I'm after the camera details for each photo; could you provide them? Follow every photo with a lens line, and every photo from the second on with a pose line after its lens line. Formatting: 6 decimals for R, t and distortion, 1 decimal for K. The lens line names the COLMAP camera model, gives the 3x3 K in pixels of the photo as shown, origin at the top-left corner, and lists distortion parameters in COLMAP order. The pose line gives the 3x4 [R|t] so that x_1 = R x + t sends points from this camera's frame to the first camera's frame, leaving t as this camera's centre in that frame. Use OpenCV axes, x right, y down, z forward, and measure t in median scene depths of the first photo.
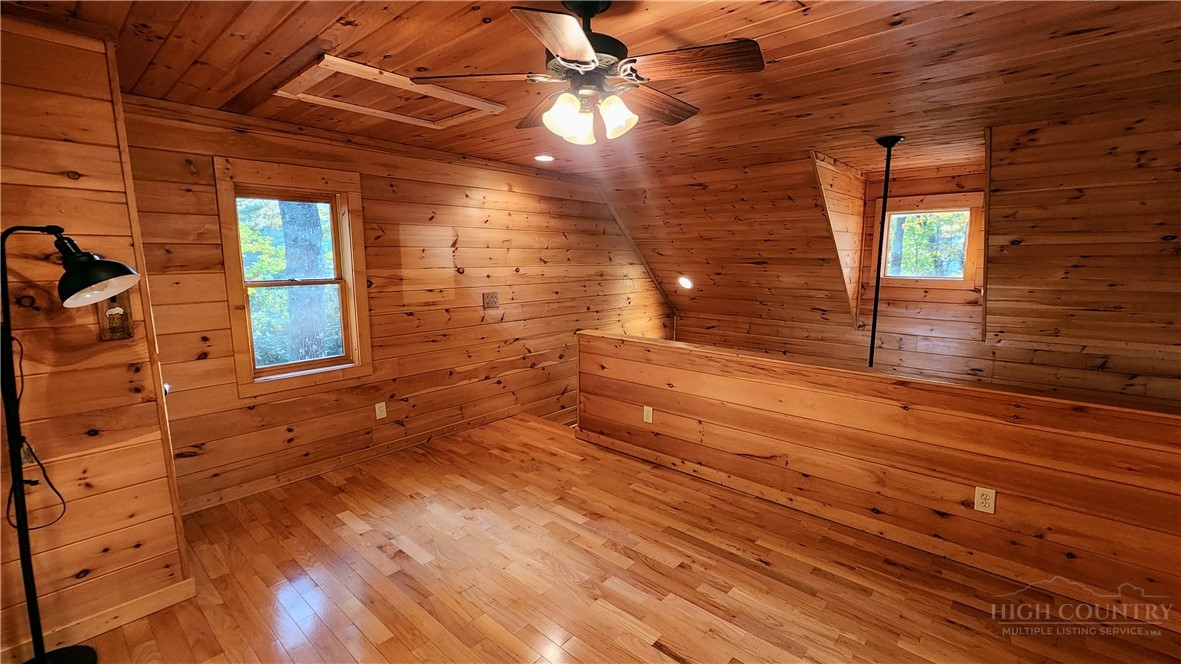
lens RADIAL K [[484.8, 0, 584.1], [0, 484.8, 332.1], [0, 0, 1]] dist [-0.005330, 0.001479]
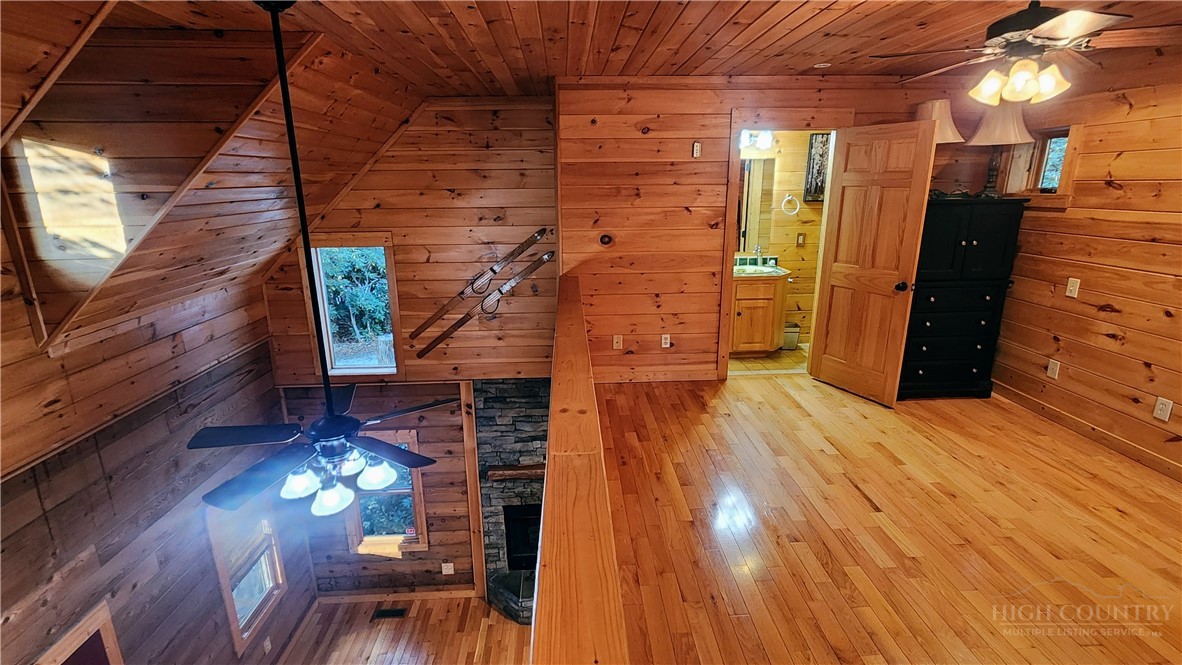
lens RADIAL K [[540.2, 0, 596.7], [0, 540.2, 324.4], [0, 0, 1]] dist [-0.005437, 0.003874]
pose [[-0.696101, -0.175476, 0.696169, -0.146353], [0.117201, 0.928889, 0.351325, -0.247795], [-0.708313, 0.326149, -0.626035, 1.398034]]
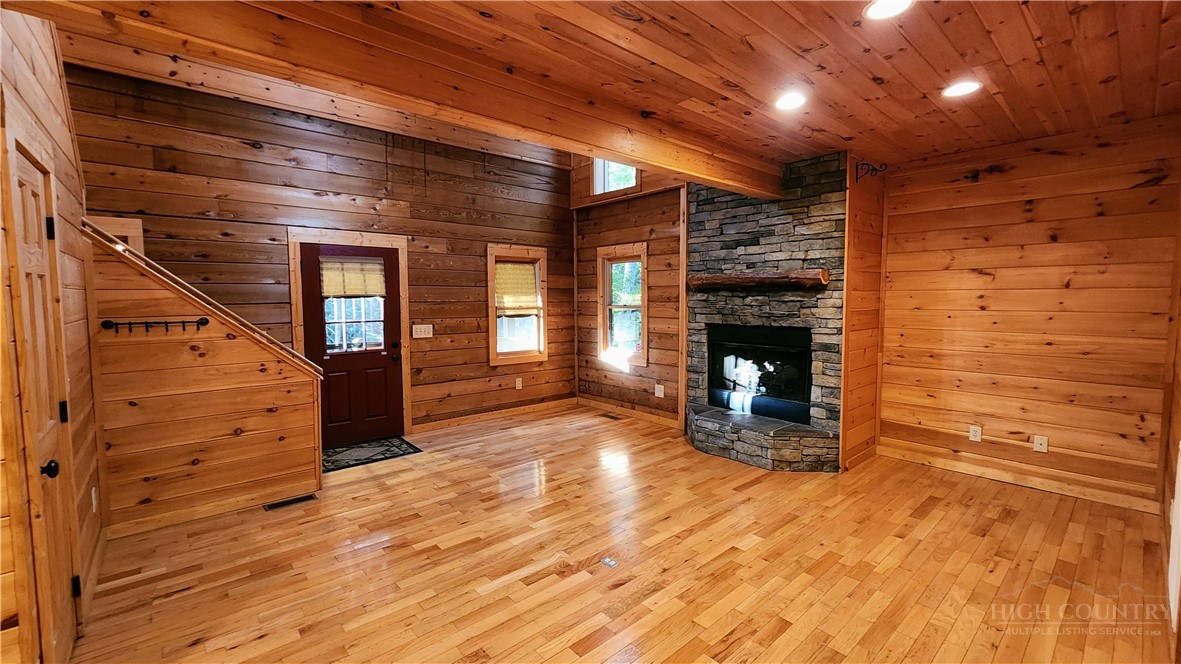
lens RADIAL K [[484.8, 0, 584.7], [0, 484.8, 331.3], [0, 0, 1]] dist [-0.005330, 0.001479]
pose [[0.142789, -0.071032, 0.987201, -0.377535], [0.157057, 0.986410, 0.048258, 0.878008], [-0.977213, 0.148156, 0.152004, 0.793560]]
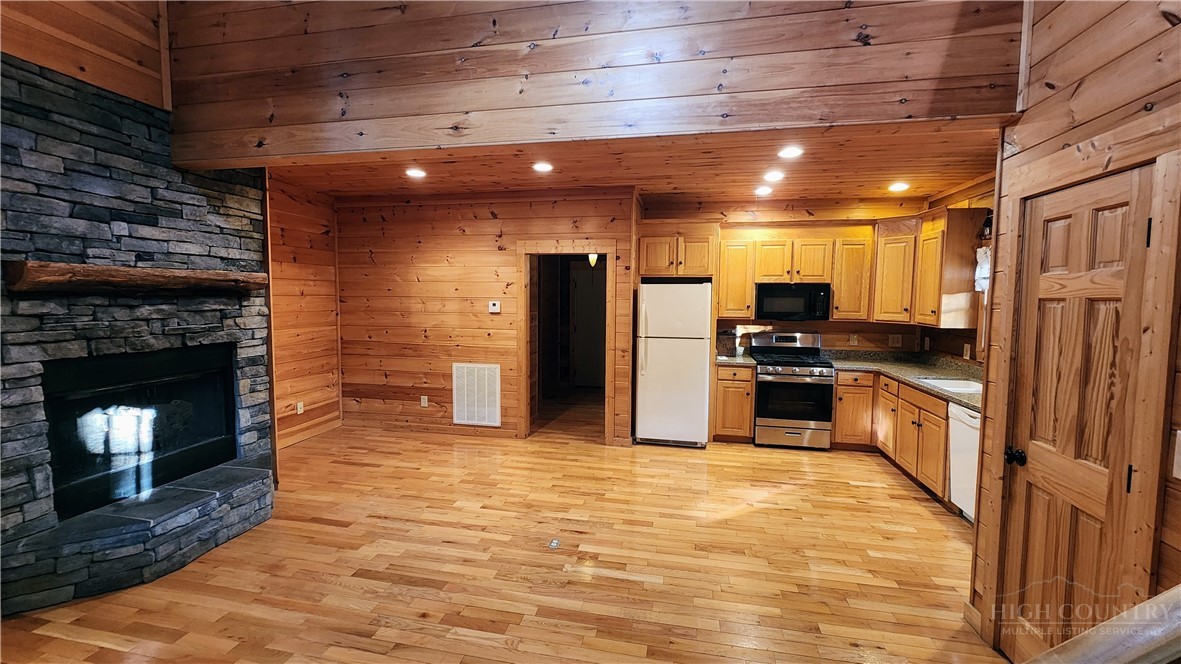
lens RADIAL K [[484.8, 0, 587.6], [0, 484.8, 330.3], [0, 0, 1]] dist [-0.005330, 0.001479]
pose [[-0.871443, 0.028031, -0.489695, 0.918377], [-0.084732, 0.974754, 0.206581, 0.701387], [0.483123, 0.221516, -0.847067, 1.746702]]
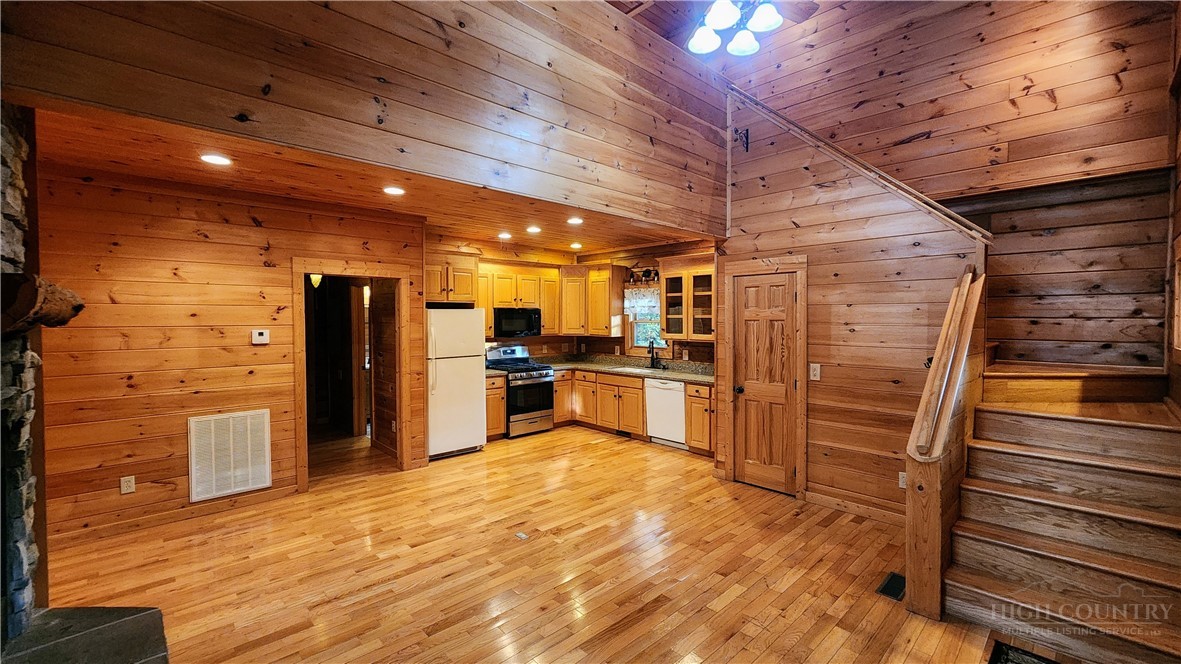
lens RADIAL K [[484.8, 0, 585.6], [0, 484.8, 330.0], [0, 0, 1]] dist [-0.005330, 0.001479]
pose [[-0.095751, 0.028853, -0.994987, 1.636572], [-0.154115, 0.987097, 0.043456, 0.785060], [0.983402, 0.157504, -0.090069, 1.129323]]
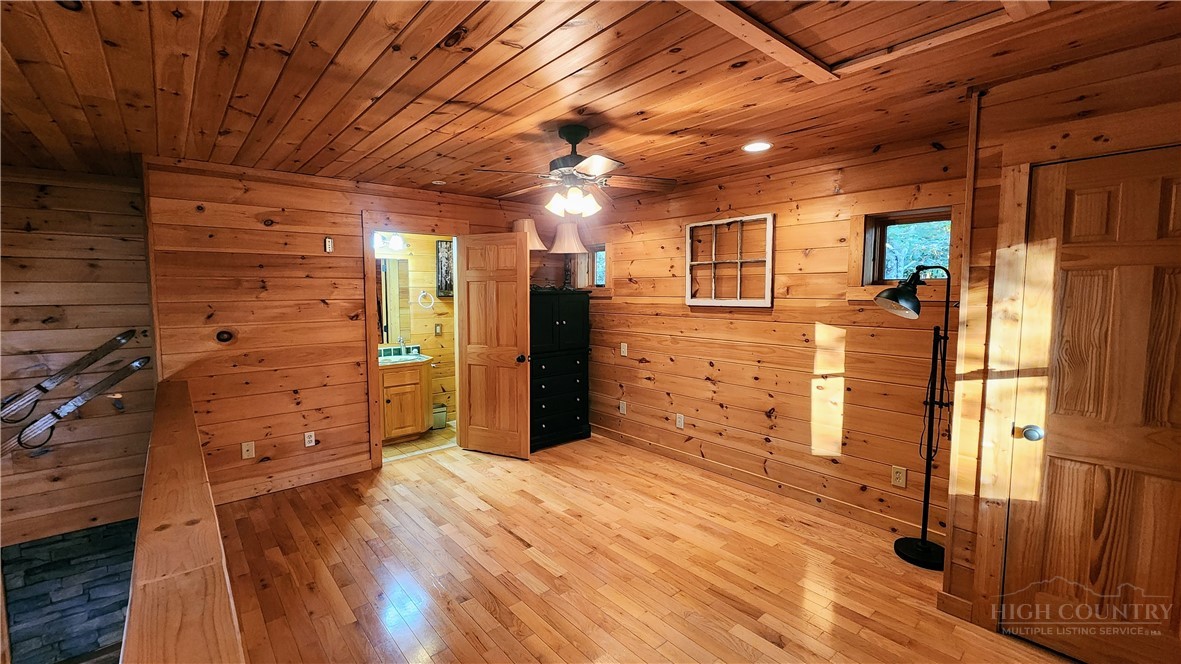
lens RADIAL K [[484.8, 0, 587.0], [0, 484.8, 330.1], [0, 0, 1]] dist [-0.005330, 0.001479]
pose [[-0.989531, -0.007330, 0.144134, -0.143087], [0.026388, 0.972684, 0.230628, -0.208023], [-0.141887, 0.232017, -0.962308, 1.390258]]
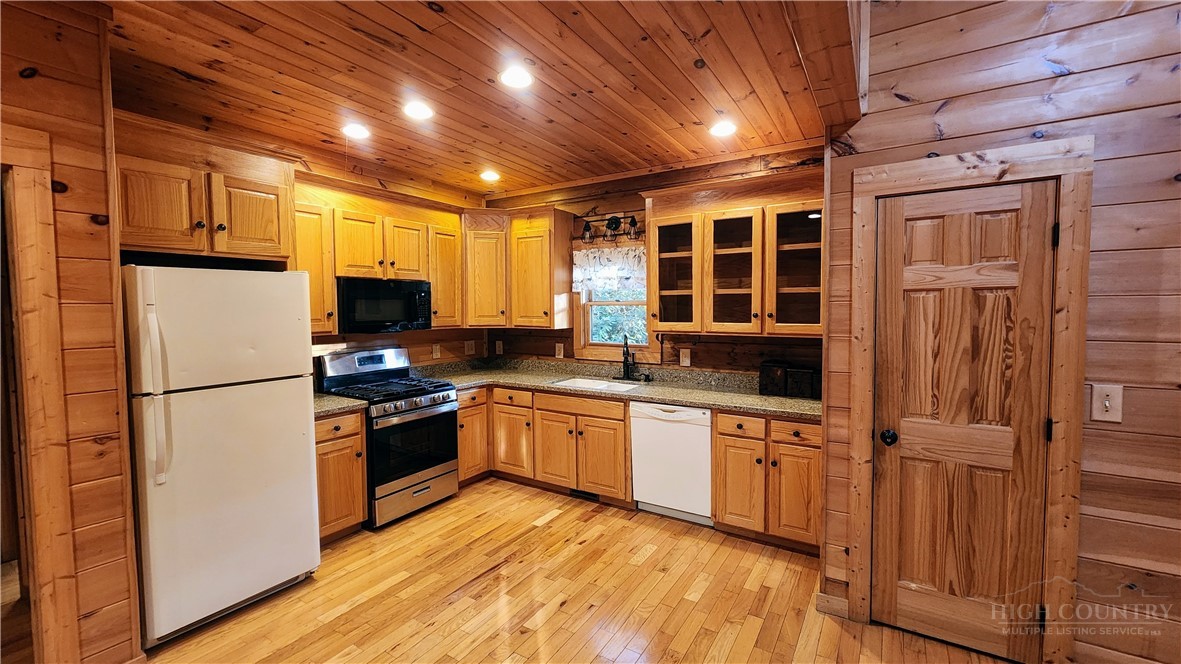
lens RADIAL K [[484.8, 0, 585.9], [0, 484.8, 331.1], [0, 0, 1]] dist [-0.005330, 0.001479]
pose [[0.154691, 0.049872, -0.986703, 0.707500], [-0.148308, 0.988580, 0.026716, 0.853985], [0.976768, 0.142203, 0.160321, 0.913272]]
